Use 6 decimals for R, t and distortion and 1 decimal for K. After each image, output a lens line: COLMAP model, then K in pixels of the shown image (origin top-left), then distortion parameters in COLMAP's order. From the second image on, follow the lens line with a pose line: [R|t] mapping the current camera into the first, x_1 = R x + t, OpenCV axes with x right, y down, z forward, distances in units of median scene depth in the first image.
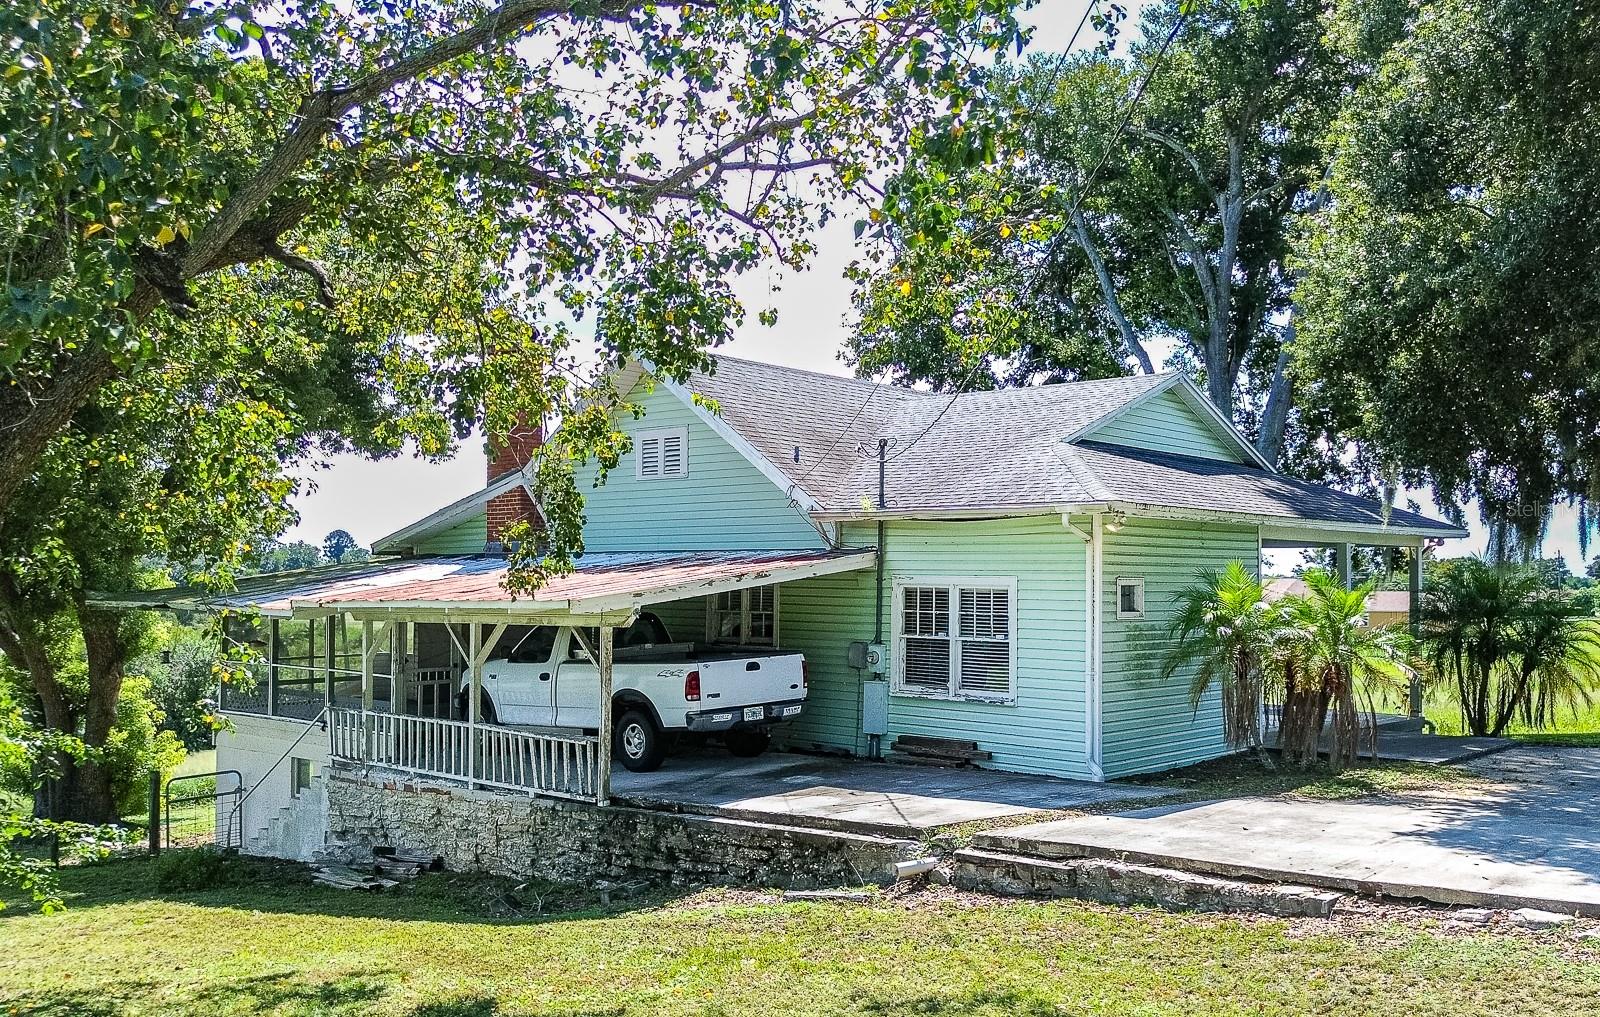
lens RADIAL K [[1430.3, 0, 927.4], [0, 1430.3, 563.5], [0, 0, 1]] dist [0.134779, -0.262037]
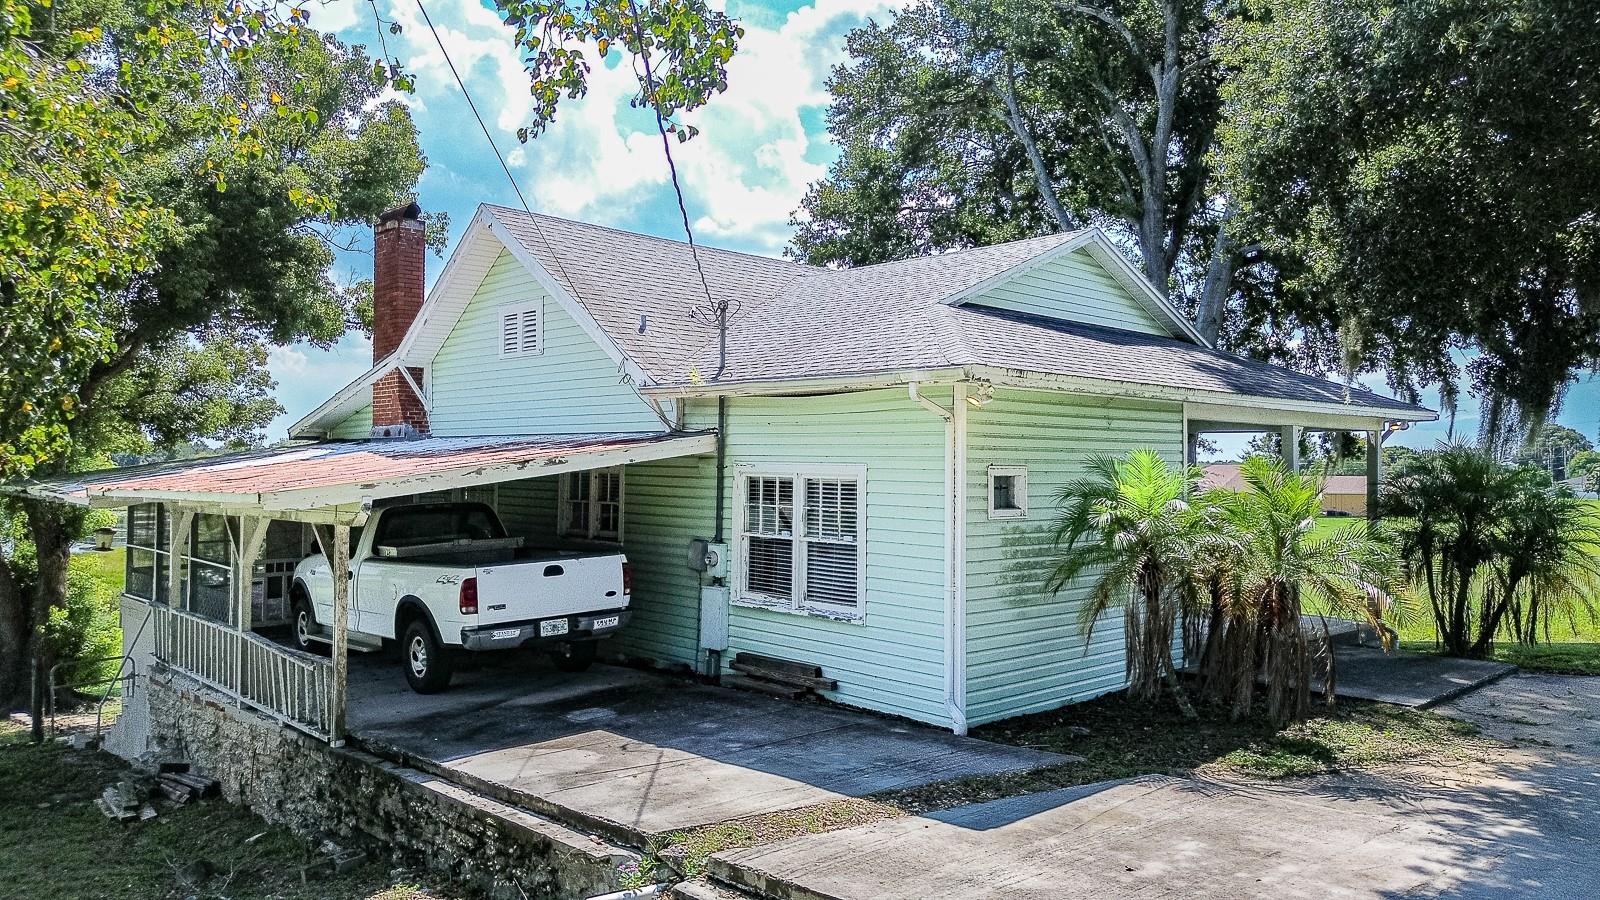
lens RADIAL K [[1137.0, 0, 804.7], [0, 1137.0, 448.0], [0, 0, 1]] dist [0.074534, -0.080230]
pose [[0.993052, 0.001266, -0.117669, 0.097348], [-0.001561, 0.999996, -0.002412, 0.001577], [0.117666, 0.002579, 0.993050, 0.340251]]
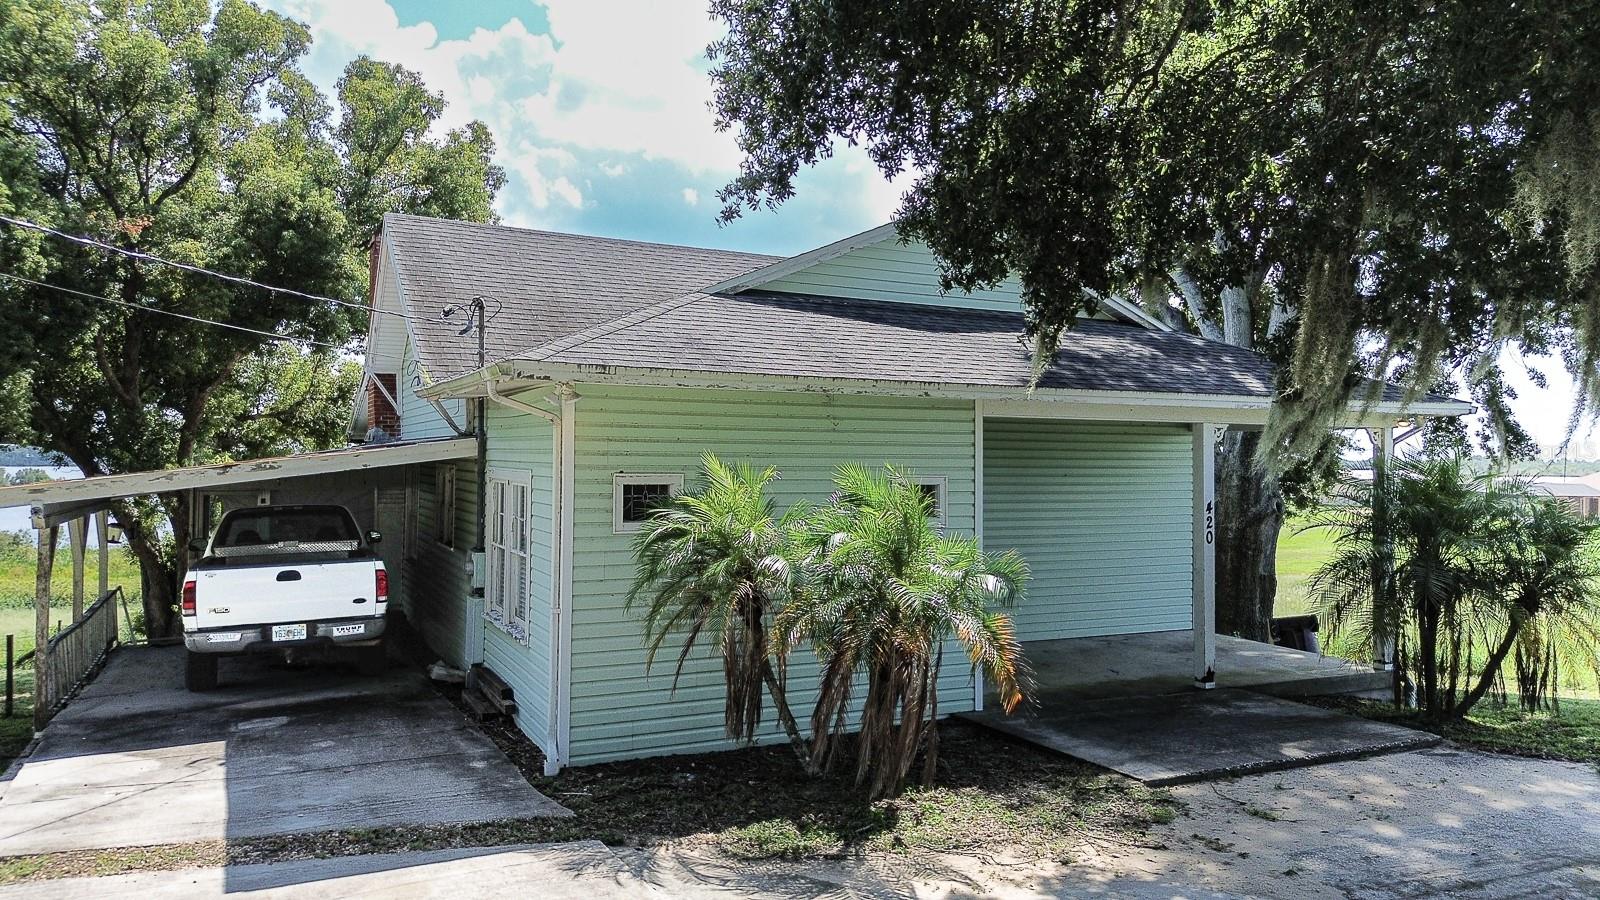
lens RADIAL K [[1137.0, 0, 804.7], [0, 1137.0, 448.0], [0, 0, 1]] dist [0.074534, -0.080230]
pose [[0.909840, -0.000356, -0.414958, 0.410338], [-0.000122, 0.999999, -0.001125, -0.001891], [0.414958, 0.001074, 0.909840, 0.491863]]
